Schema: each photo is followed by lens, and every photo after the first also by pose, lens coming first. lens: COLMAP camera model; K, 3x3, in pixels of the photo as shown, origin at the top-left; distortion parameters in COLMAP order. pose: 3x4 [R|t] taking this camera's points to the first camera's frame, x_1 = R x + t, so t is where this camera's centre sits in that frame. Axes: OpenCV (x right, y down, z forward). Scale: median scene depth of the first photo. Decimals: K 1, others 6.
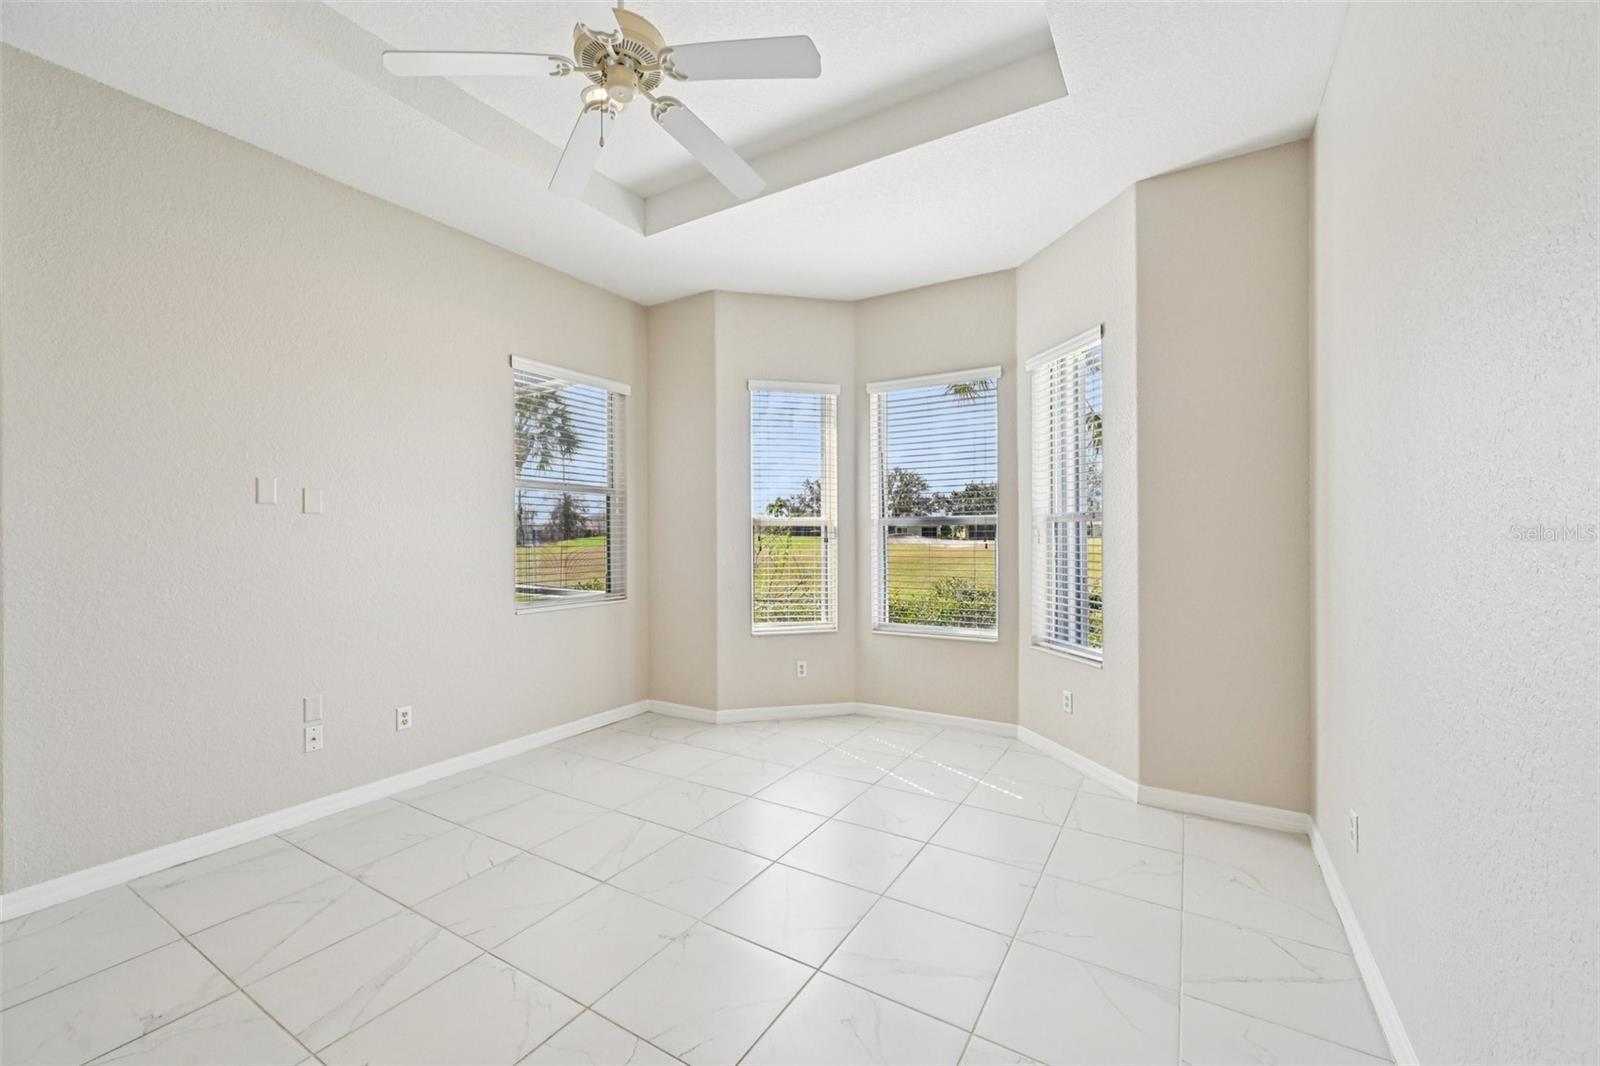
lens RADIAL K [[637.6, 0, 801.6], [0, 637.6, 540.8], [0, 0, 1]] dist [0.001578, -0.000817]
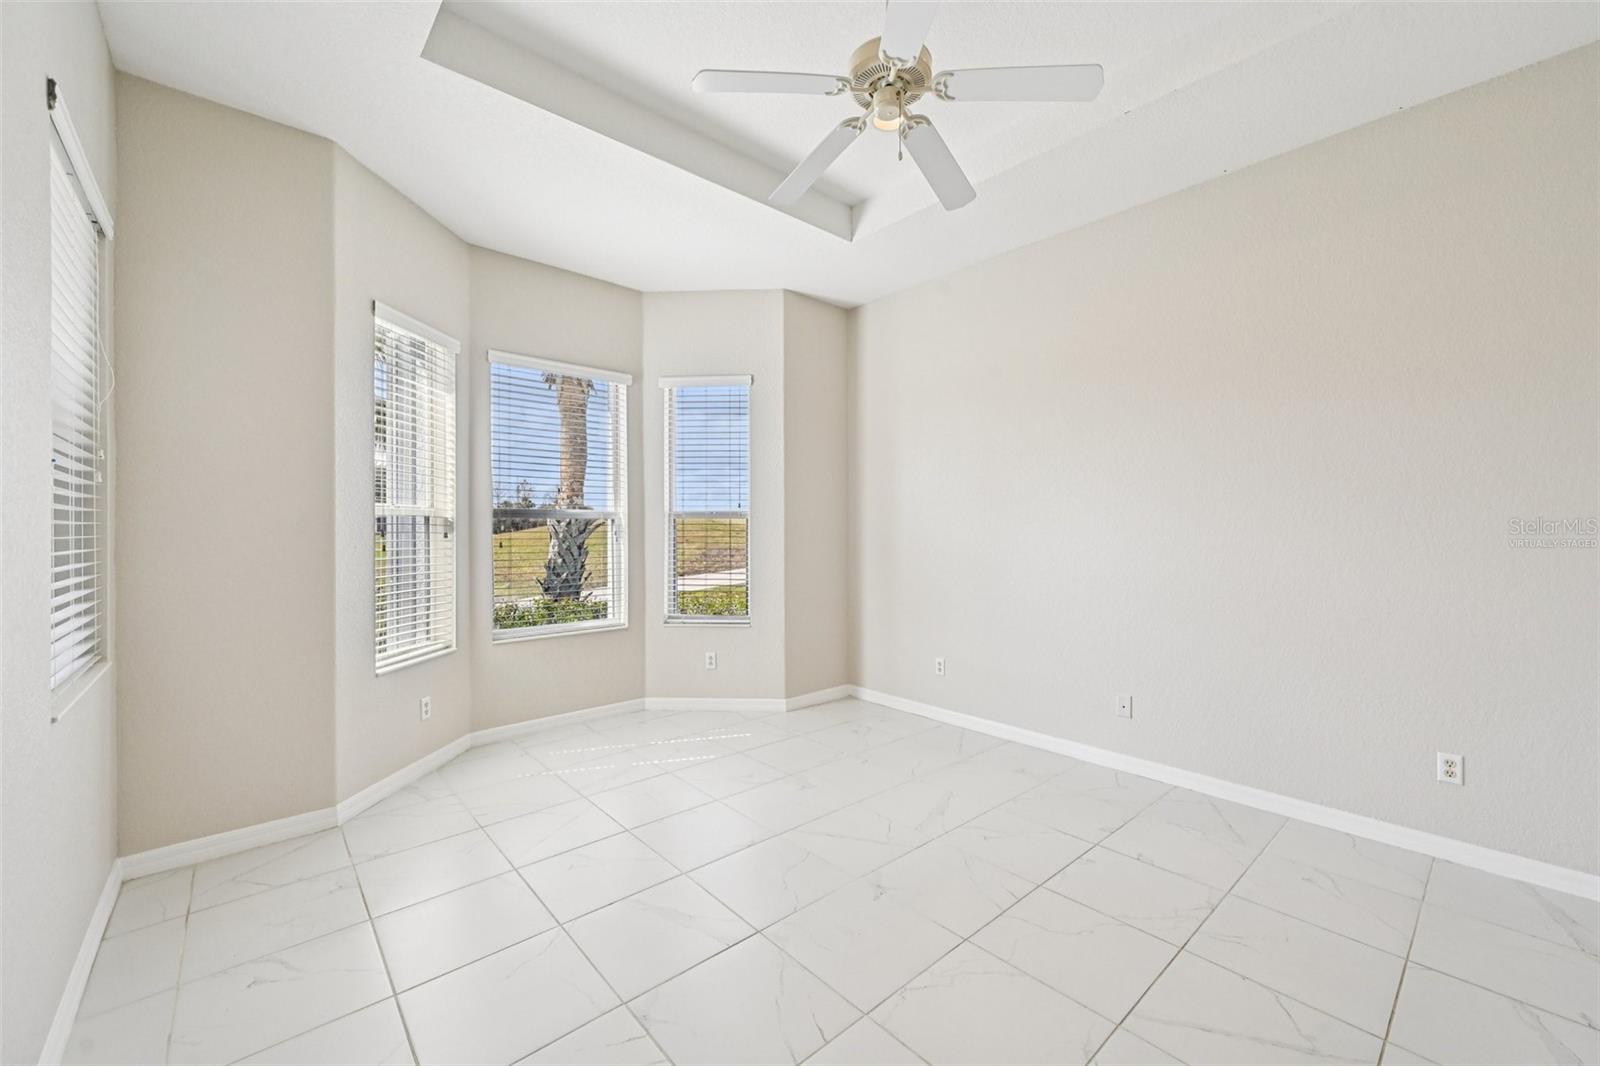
lens RADIAL K [[637.6, 0, 799.4], [0, 637.6, 533.9], [0, 0, 1]] dist [0.001578, -0.000817]
pose [[0.293696, -0.006538, 0.955876, -0.751823], [0.003758, 0.999977, 0.005685, -0.006918], [-0.955891, 0.001923, 0.293714, 0.465295]]
